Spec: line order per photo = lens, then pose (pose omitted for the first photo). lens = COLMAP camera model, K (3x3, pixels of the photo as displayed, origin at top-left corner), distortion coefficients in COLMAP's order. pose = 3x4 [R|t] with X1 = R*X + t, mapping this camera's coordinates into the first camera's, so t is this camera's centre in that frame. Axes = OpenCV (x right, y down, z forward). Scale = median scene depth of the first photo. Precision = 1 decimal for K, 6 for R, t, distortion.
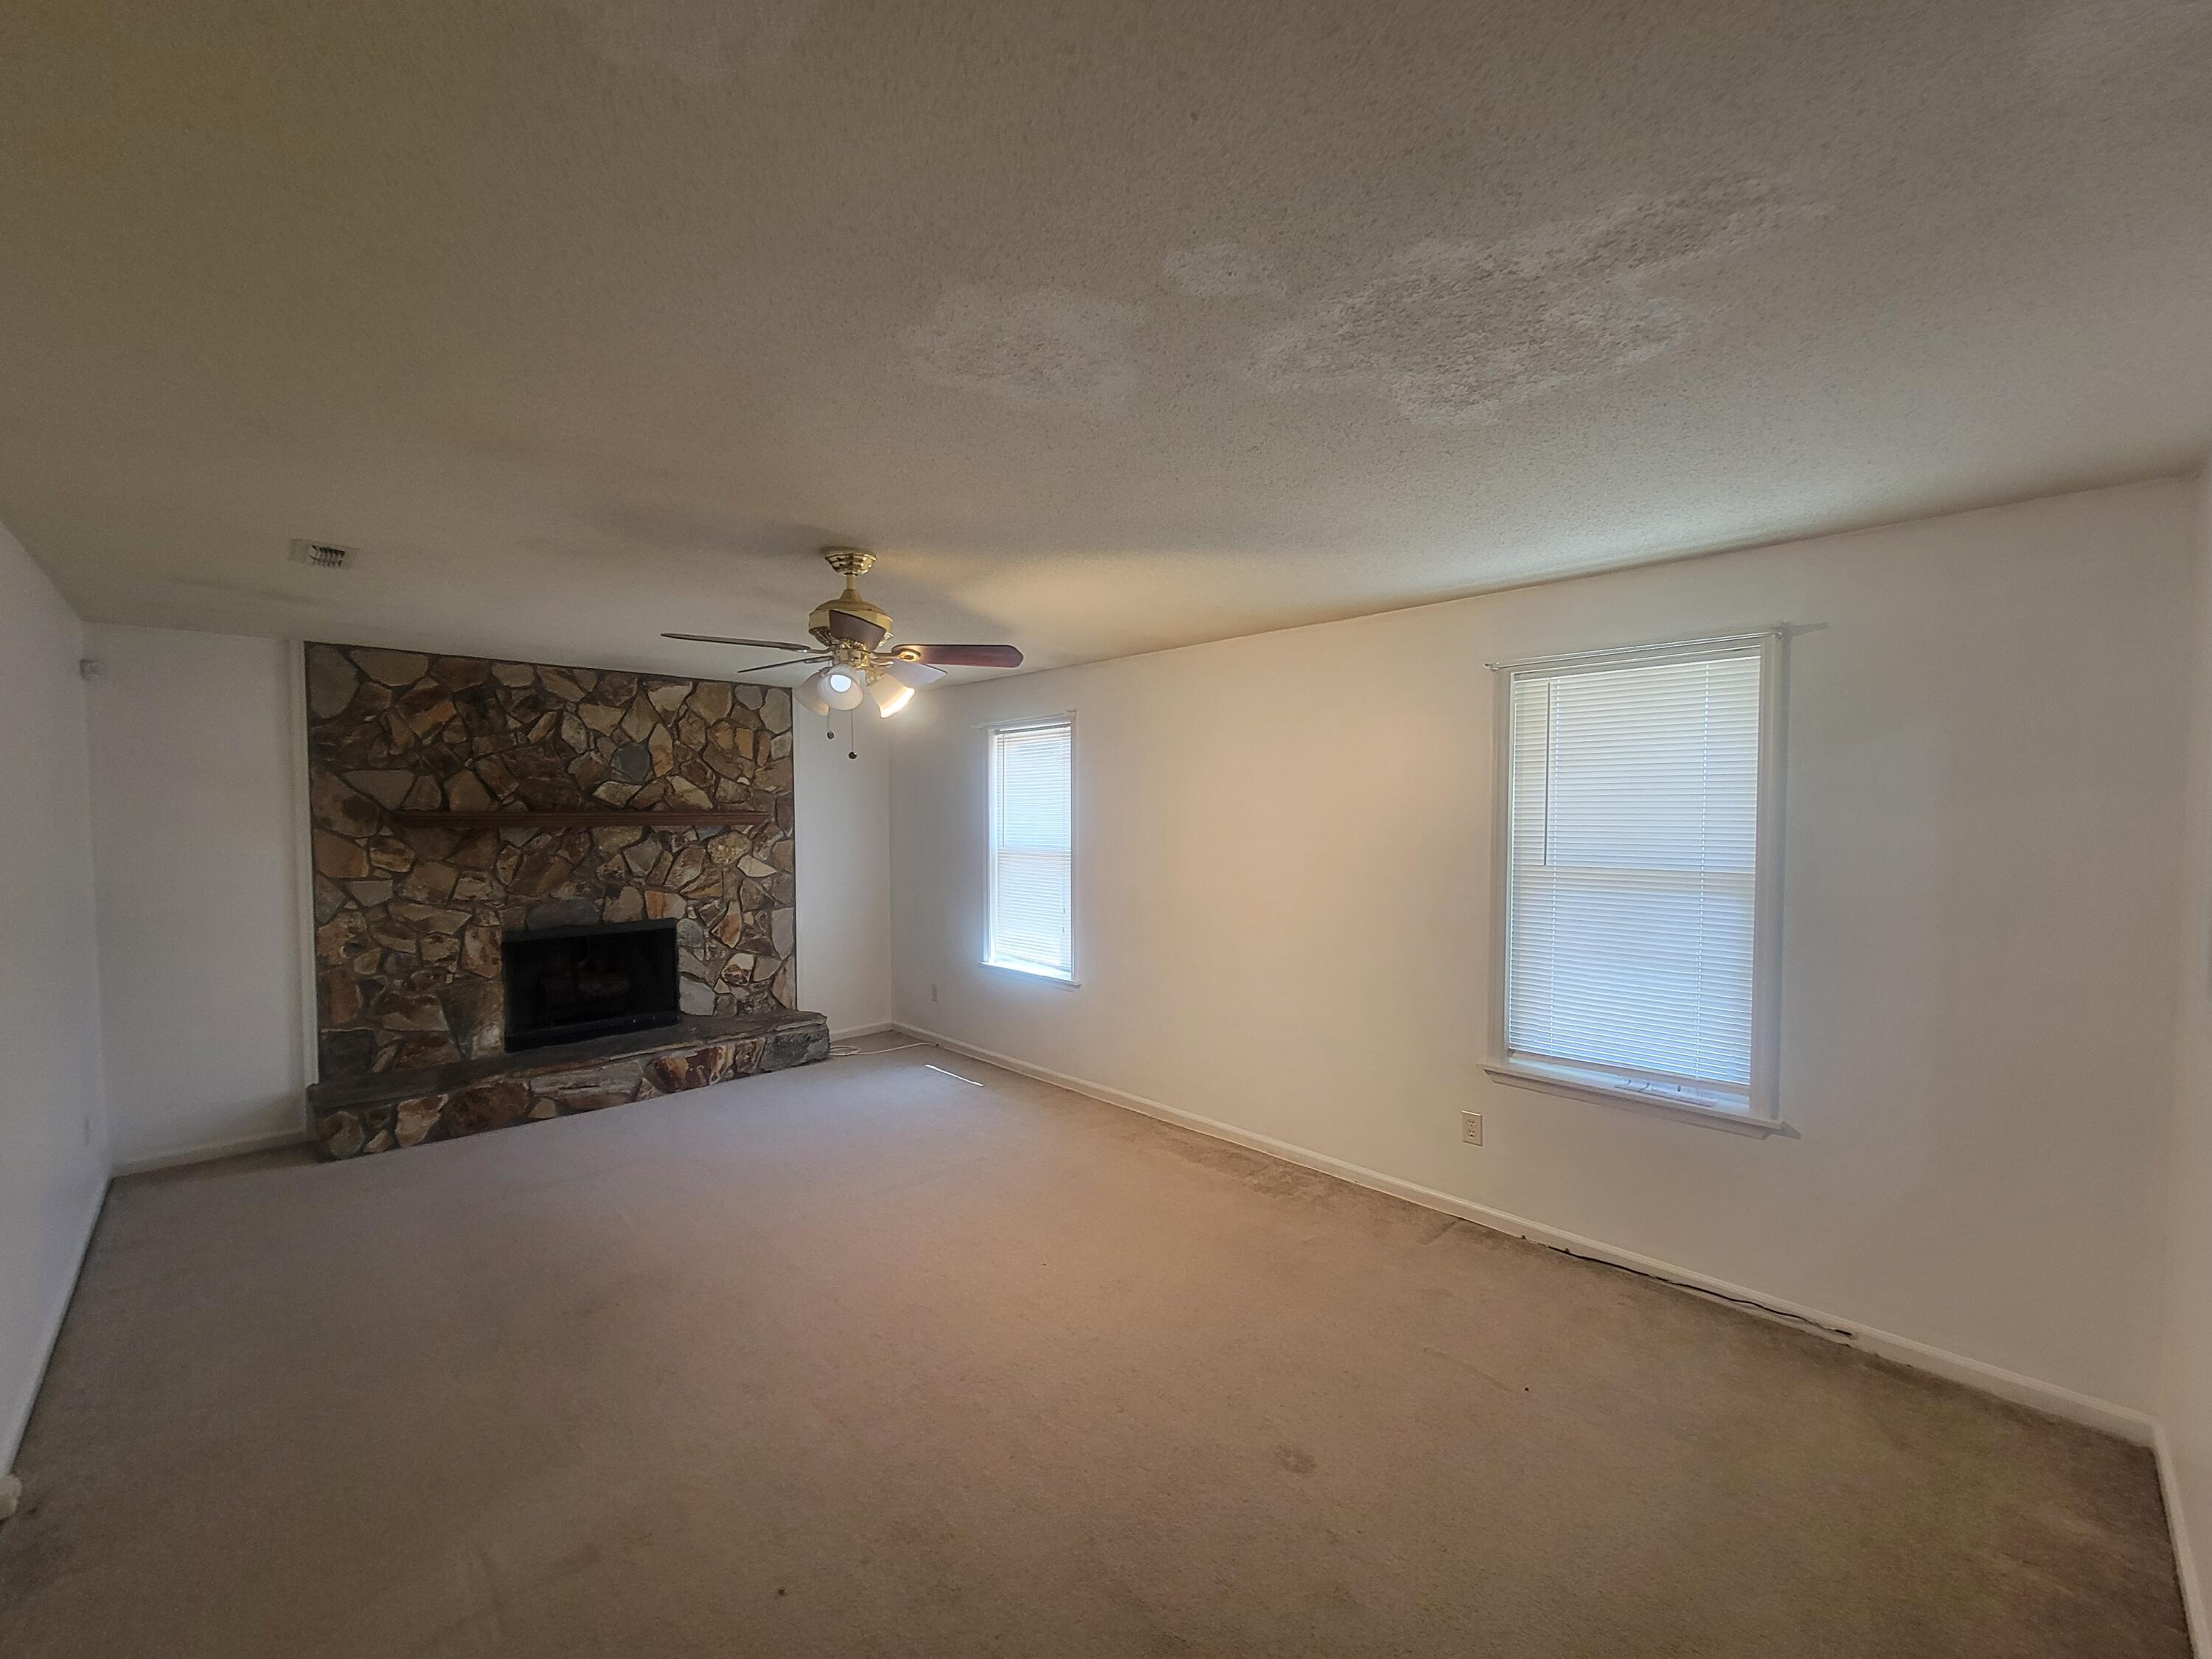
lens RADIAL K [[889.5, 0, 1108.8], [0, 889.5, 833.2], [0, 0, 1]] dist [-0.006491, 0.001080]
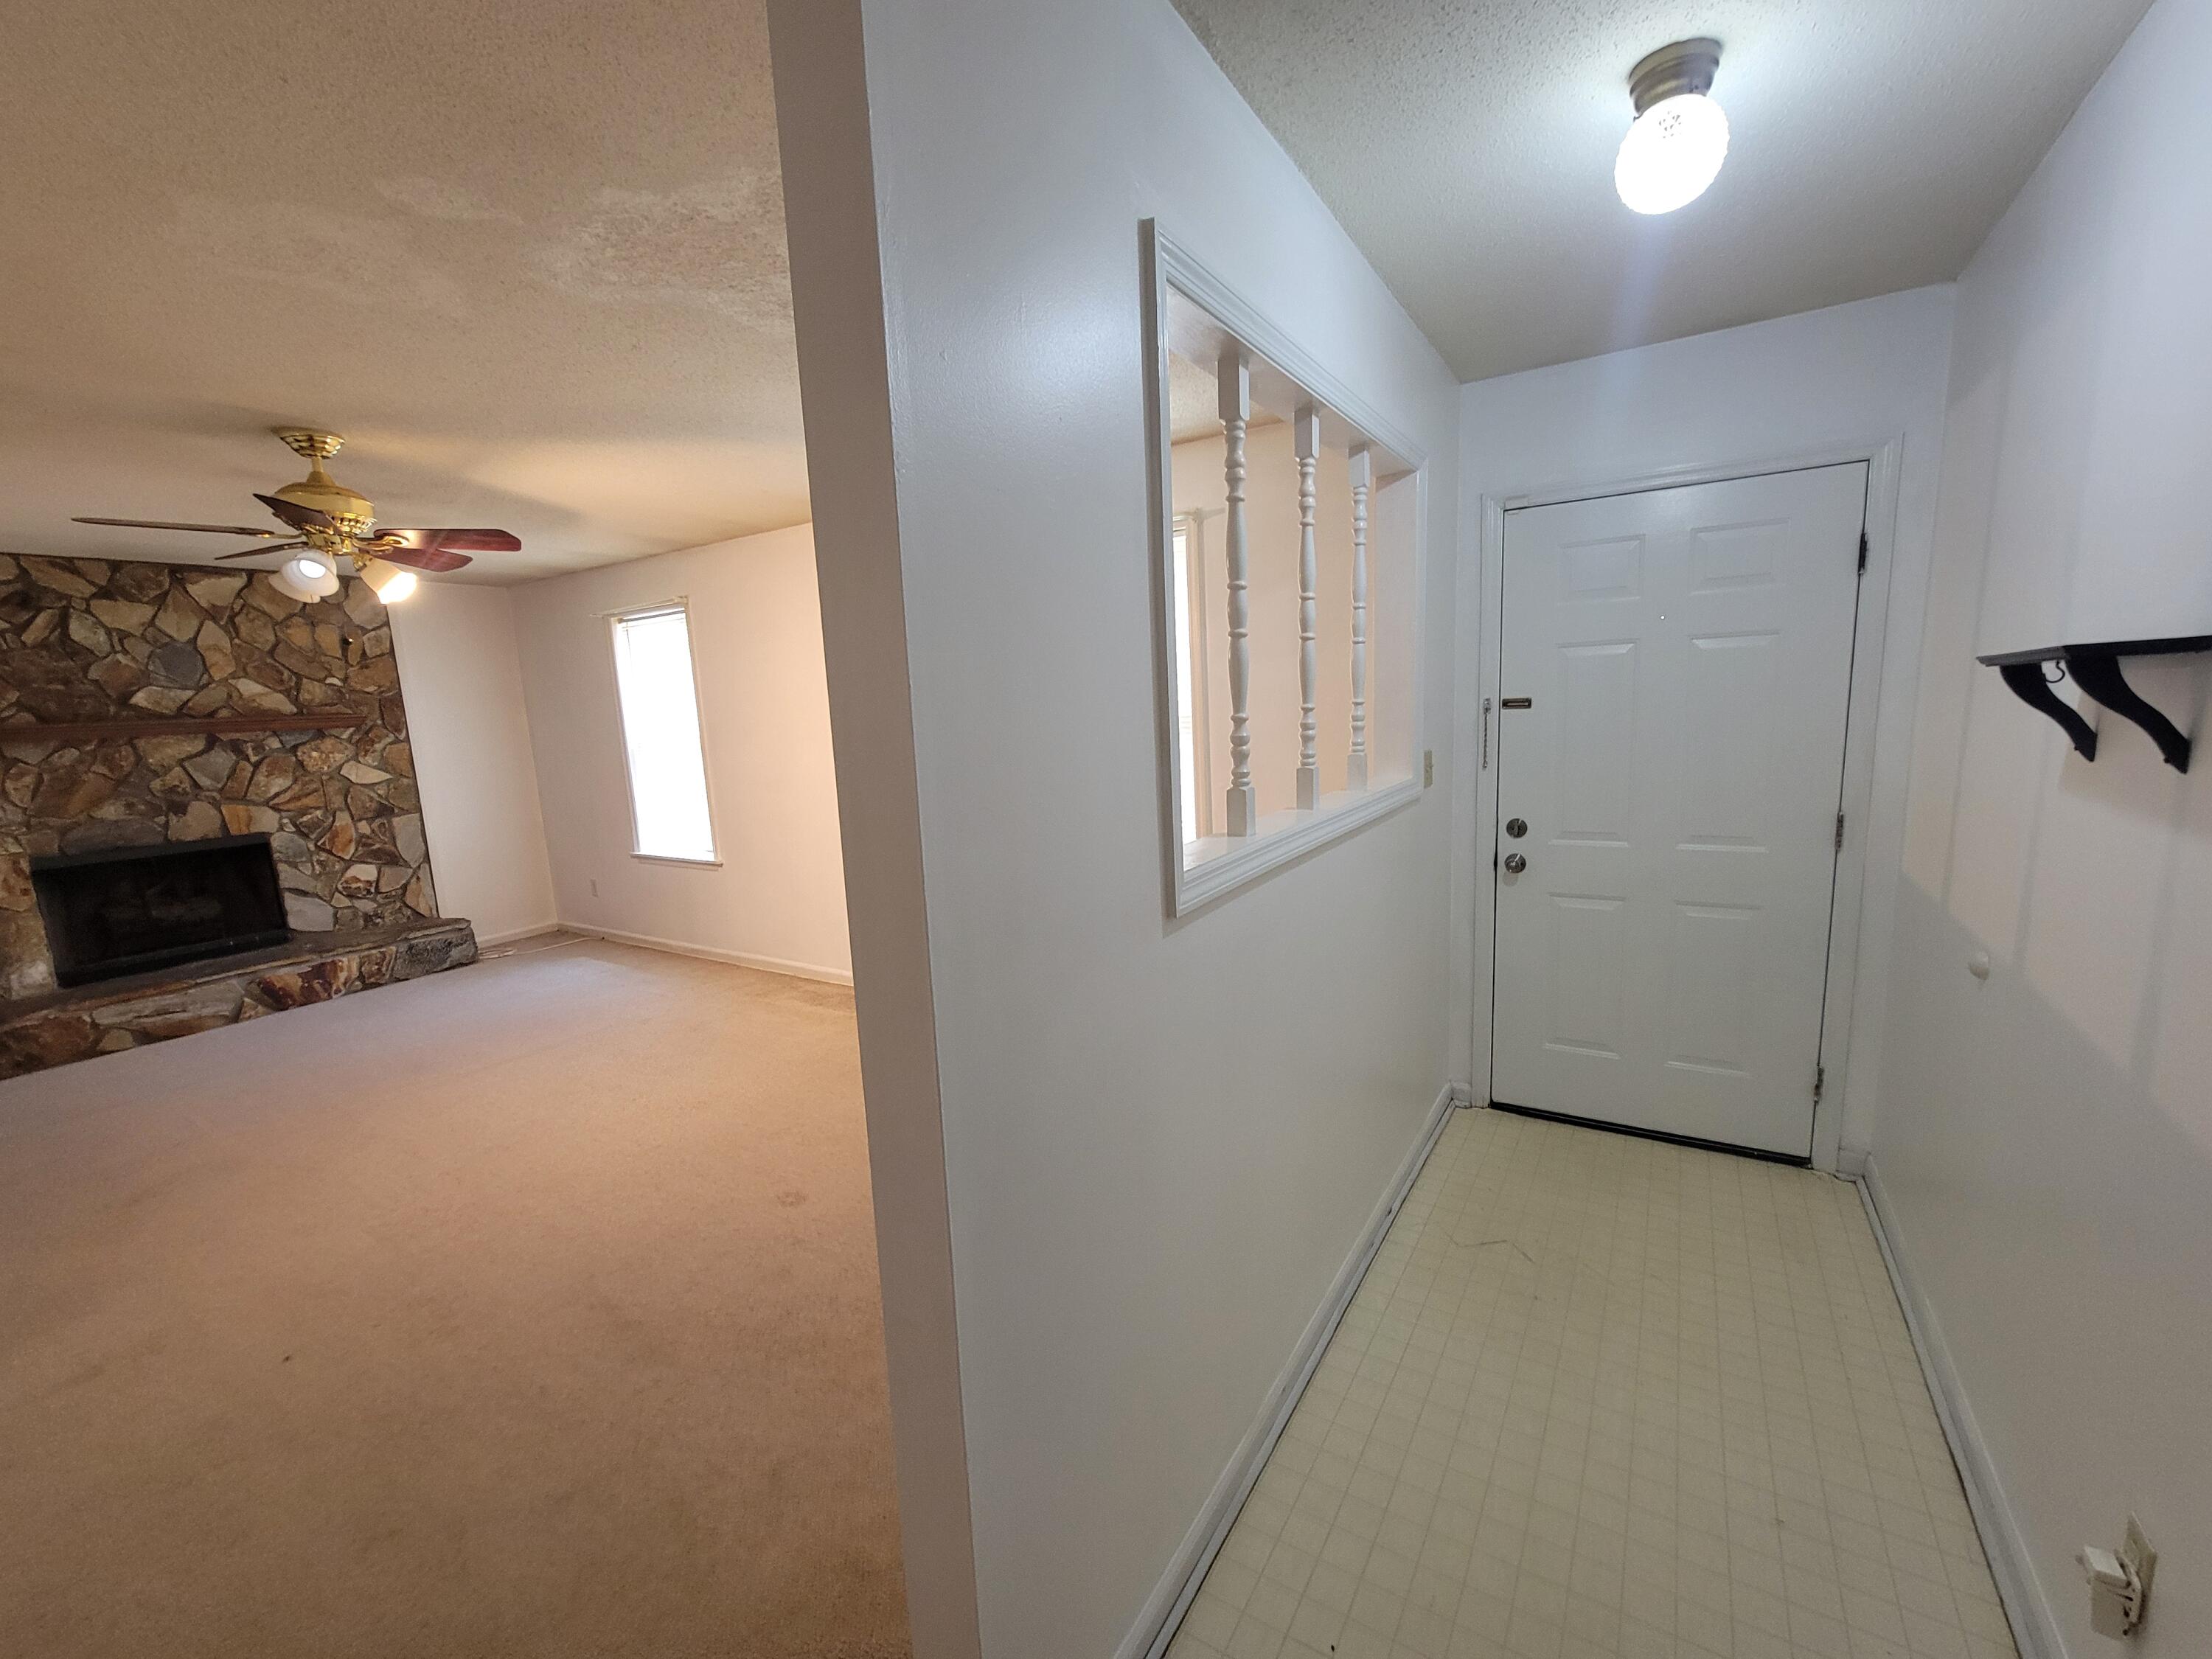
lens RADIAL K [[889.5, 0, 1109.5], [0, 889.5, 831.5], [0, 0, 1]] dist [-0.006491, 0.001080]
pose [[0.971621, -0.076751, 0.223743, 0.175589], [0.049925, 0.991127, 0.123188, 0.025711], [-0.231213, -0.108521, 0.966832, -0.113990]]
